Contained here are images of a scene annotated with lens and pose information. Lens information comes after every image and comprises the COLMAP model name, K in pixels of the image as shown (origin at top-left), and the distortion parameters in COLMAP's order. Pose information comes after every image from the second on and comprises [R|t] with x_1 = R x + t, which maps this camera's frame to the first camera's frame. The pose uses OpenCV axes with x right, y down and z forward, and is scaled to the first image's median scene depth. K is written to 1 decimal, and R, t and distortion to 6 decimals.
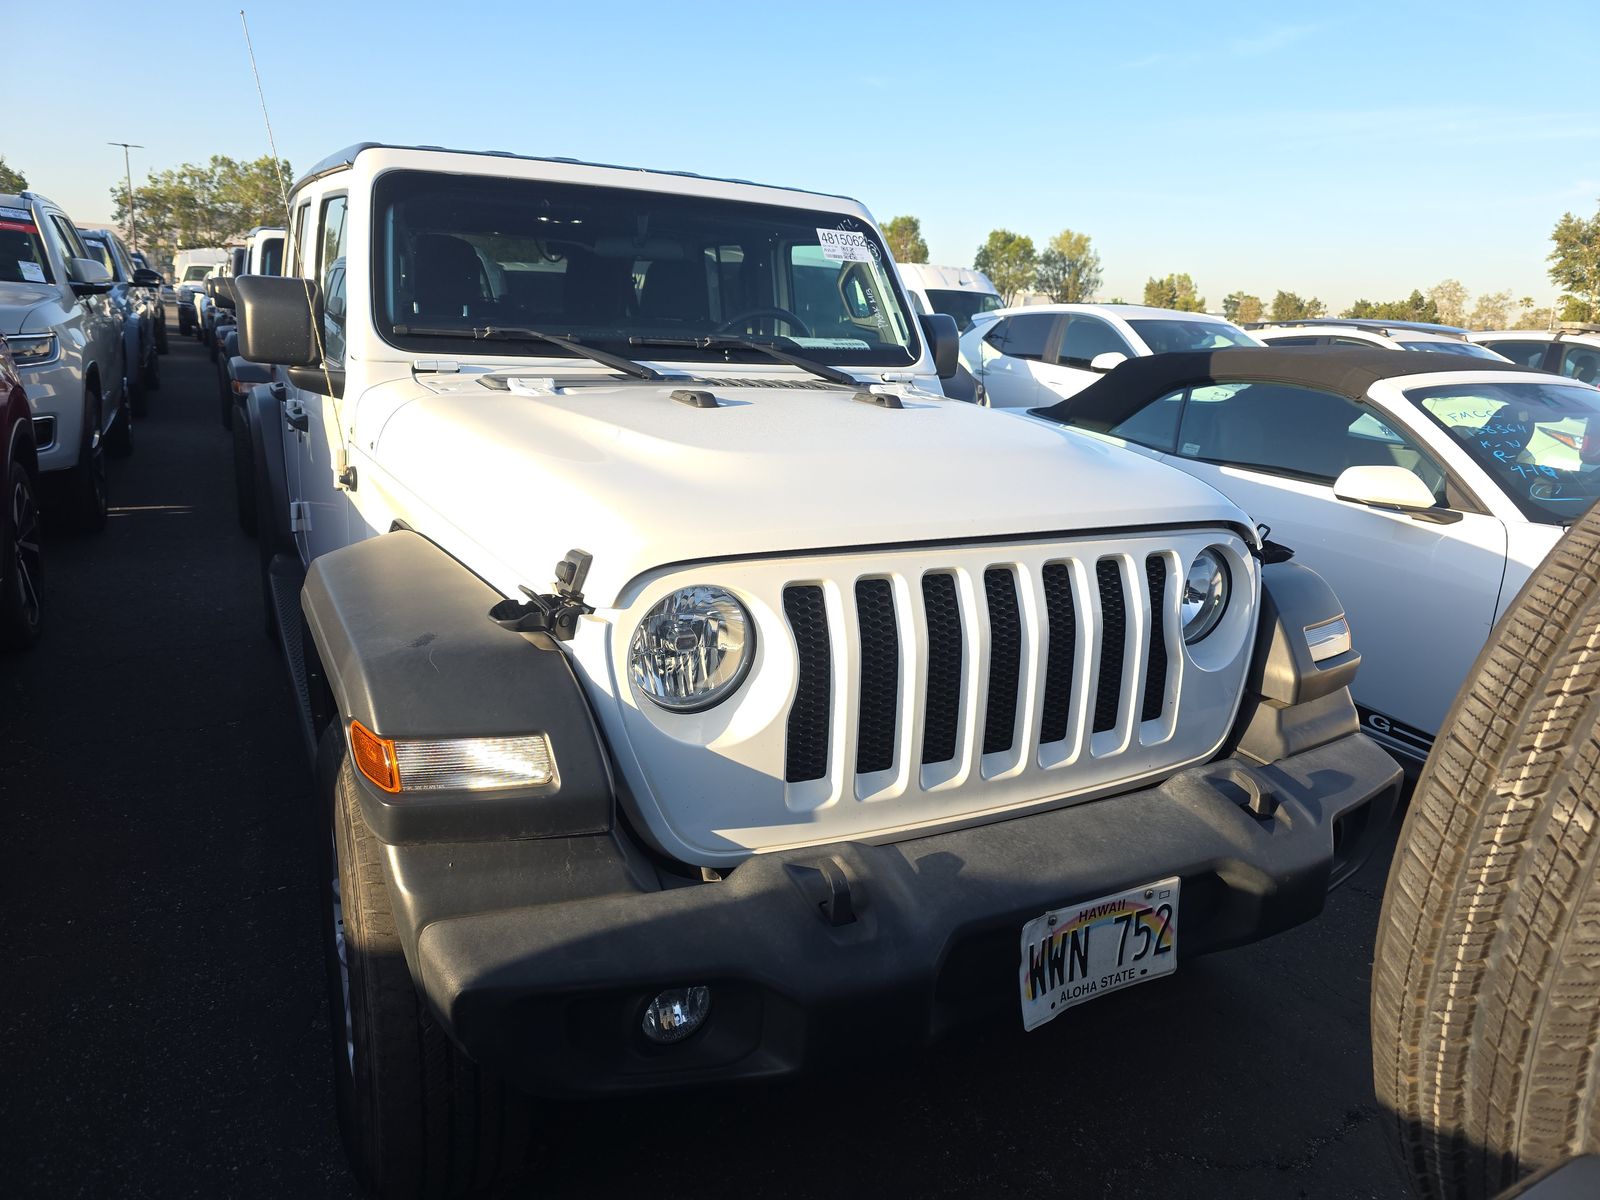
lens RADIAL K [[1061.1, 0, 837.0], [0, 1061.1, 602.5], [0, 0, 1]] dist [0.053499, -0.061657]
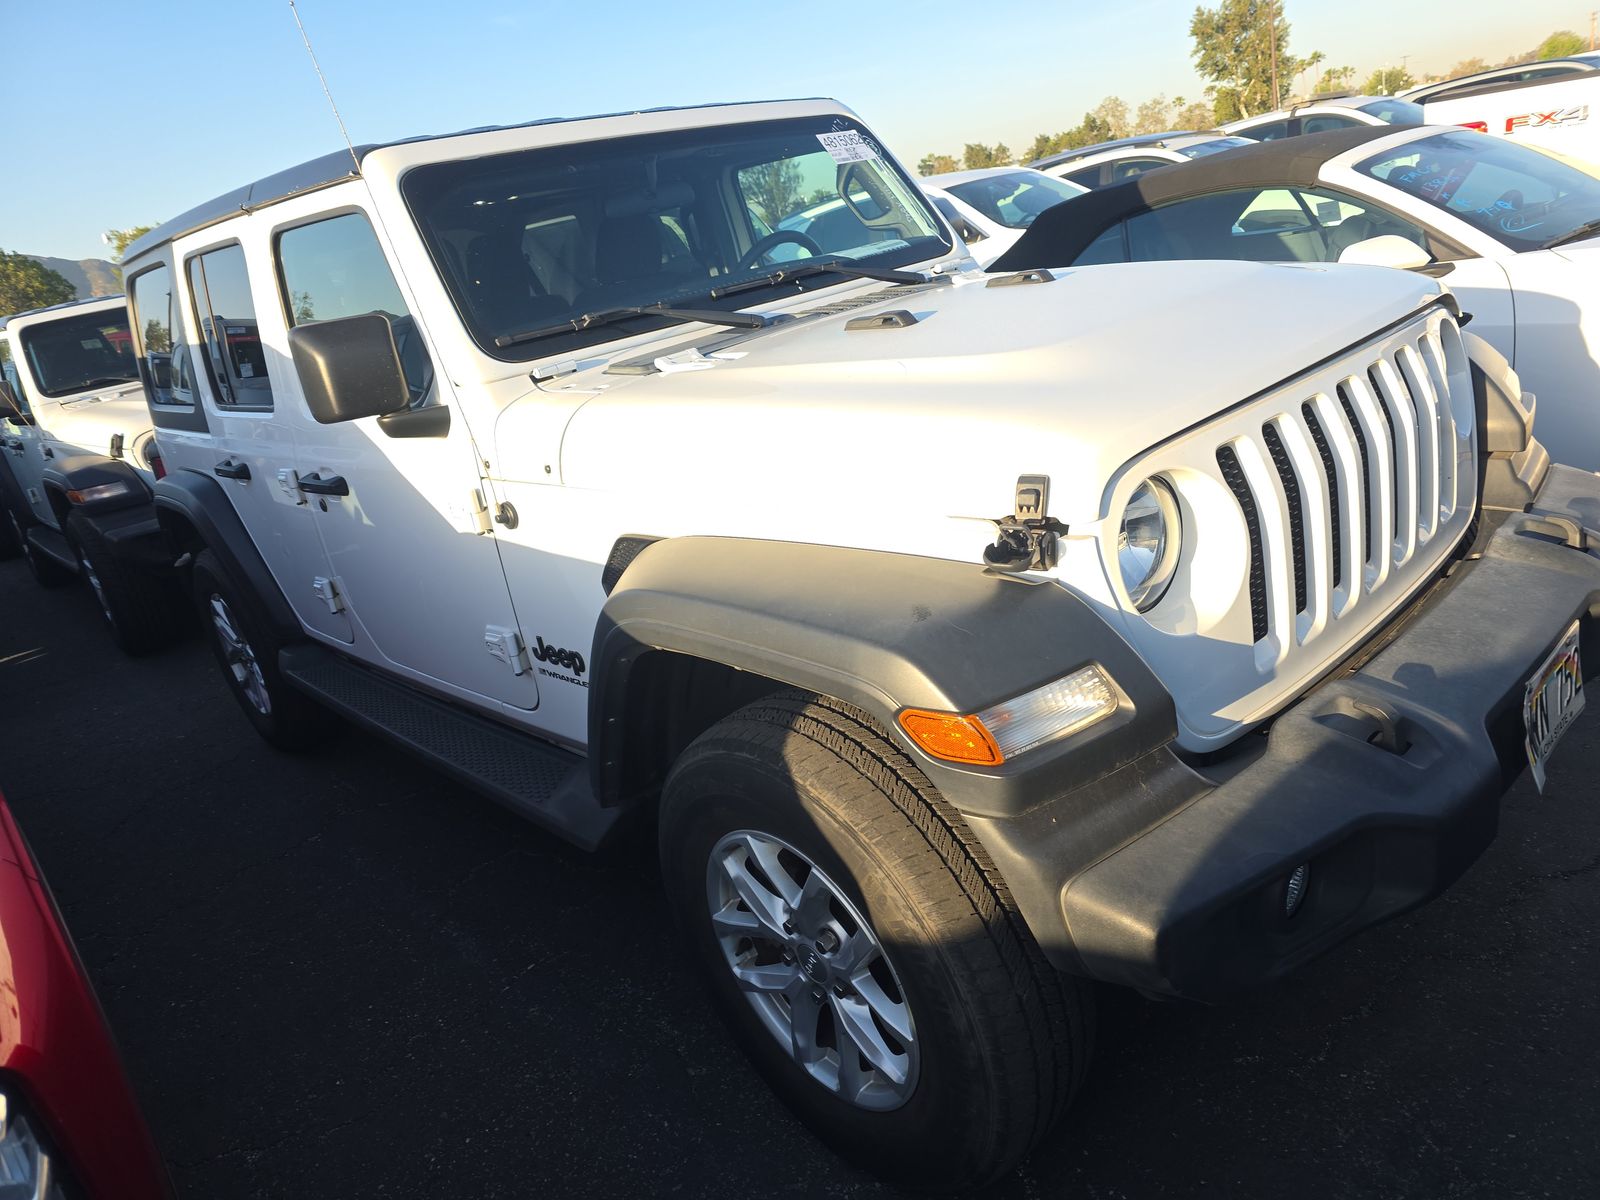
lens RADIAL K [[1048.0, 0, 800.5], [0, 1048.0, 621.1], [0, 0, 1]] dist [0.046609, -0.052680]
pose [[0.938968, -0.303807, 0.161370, -0.309344], [0.290138, 0.951427, 0.102992, -0.039900], [-0.184822, -0.049886, 0.981505, 0.060107]]
